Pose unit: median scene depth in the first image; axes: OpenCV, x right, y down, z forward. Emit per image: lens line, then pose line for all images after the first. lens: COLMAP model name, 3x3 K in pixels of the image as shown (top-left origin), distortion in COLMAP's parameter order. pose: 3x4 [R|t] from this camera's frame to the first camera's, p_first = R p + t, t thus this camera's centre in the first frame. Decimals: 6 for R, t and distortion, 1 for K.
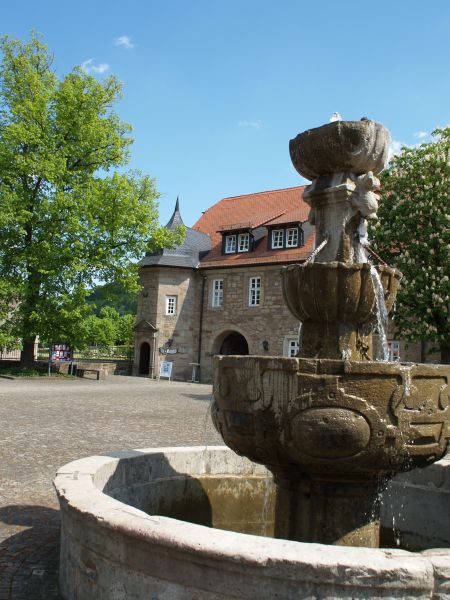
lens RADIAL K [[648.0, 0, 225.0], [0, 648.0, 300.0], [0, 0, 1]] dist [-0.150192, 0.141320]
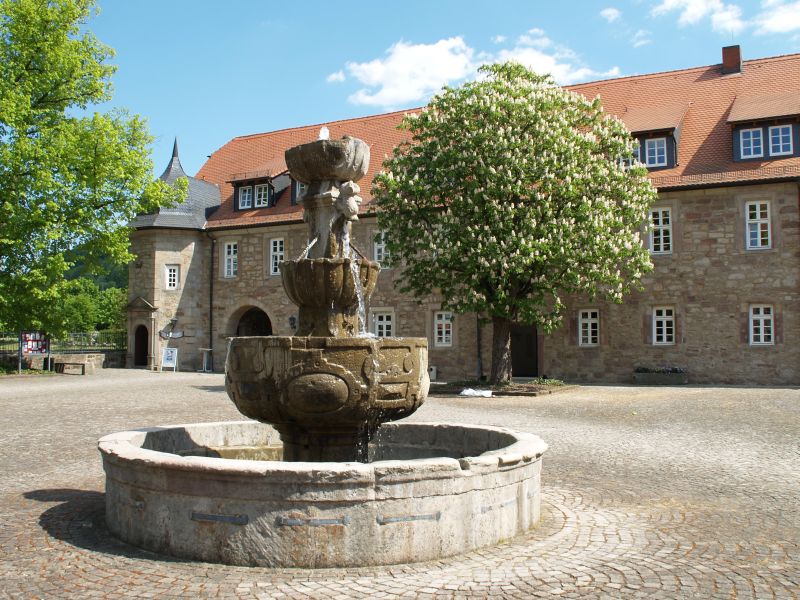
lens RADIAL K [[864.0, 0, 400.0], [0, 864.0, 300.0], [0, 0, 1]] dist [-0.150192, 0.141320]
pose [[0.983104, -0.038656, 0.178922, 0.004209], [0.030282, 0.998325, 0.049300, -0.012419], [-0.180528, -0.043049, 0.982627, -0.145614]]
